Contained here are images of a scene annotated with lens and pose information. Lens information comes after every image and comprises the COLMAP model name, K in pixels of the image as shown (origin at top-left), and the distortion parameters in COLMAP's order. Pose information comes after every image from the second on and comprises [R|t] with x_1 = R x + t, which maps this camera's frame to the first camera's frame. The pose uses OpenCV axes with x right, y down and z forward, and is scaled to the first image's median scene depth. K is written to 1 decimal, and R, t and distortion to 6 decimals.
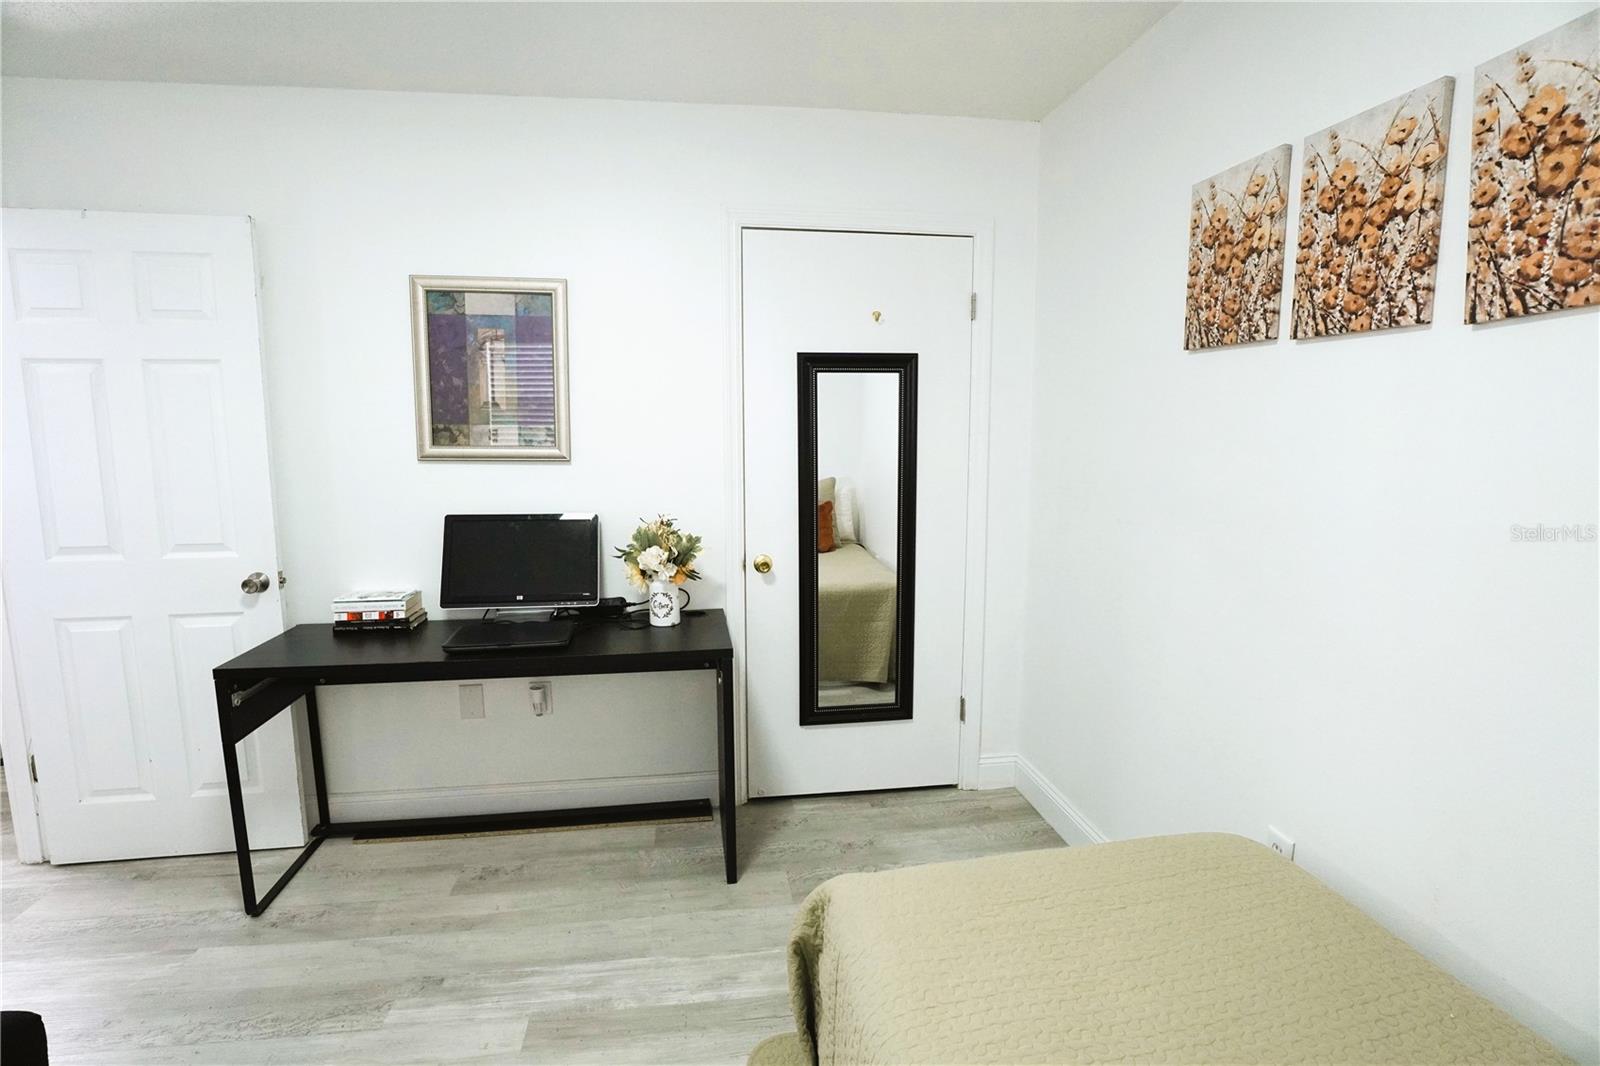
lens RADIAL K [[780.0, 0, 803.3], [0, 780.0, 535.4], [0, 0, 1]] dist [-0.022268, 0.000175]
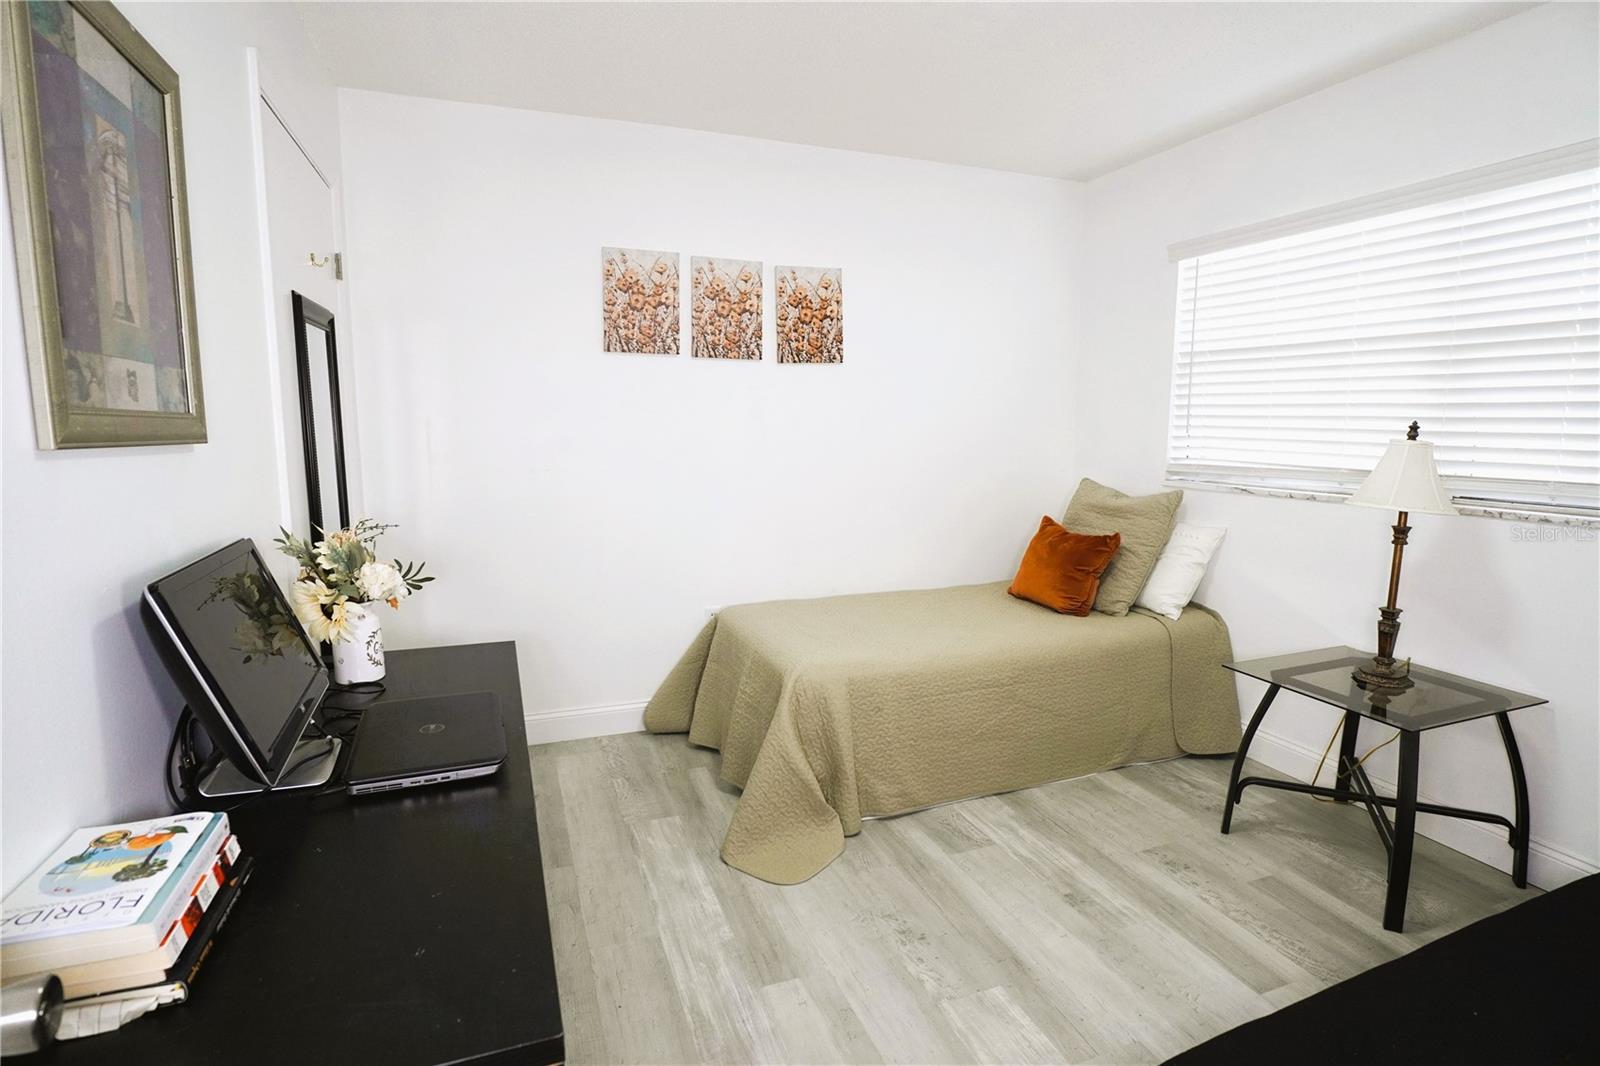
lens RADIAL K [[780.0, 0, 793.9], [0, 780.0, 529.2], [0, 0, 1]] dist [-0.022268, 0.000175]
pose [[-0.208360, -0.136981, 0.968412, -1.224025], [0.130991, 0.977315, 0.166424, -0.103885], [-0.969241, 0.161529, -0.185690, 1.031707]]
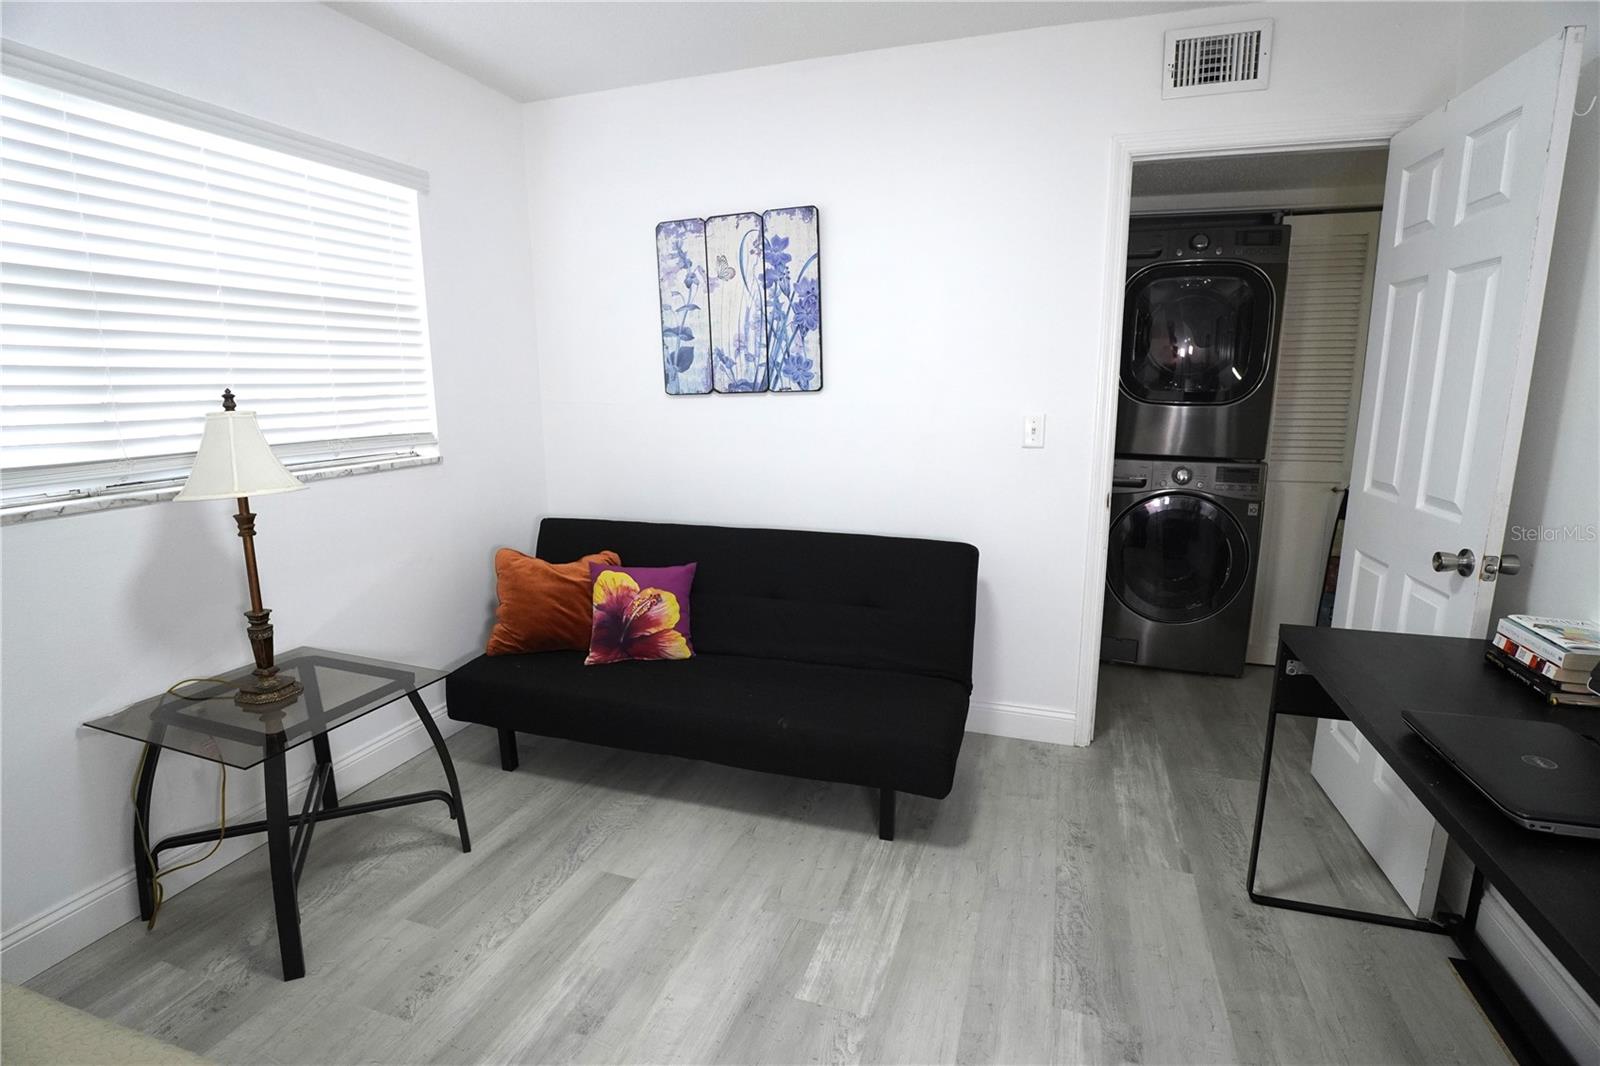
lens RADIAL K [[780.0, 0, 797.4], [0, 780.0, 525.5], [0, 0, 1]] dist [-0.022268, 0.000175]
pose [[-0.462875, 0.165907, -0.870759, 0.292891], [-0.116248, 0.962483, 0.245178, -0.102753], [0.878768, 0.214710, -0.426223, 0.962187]]
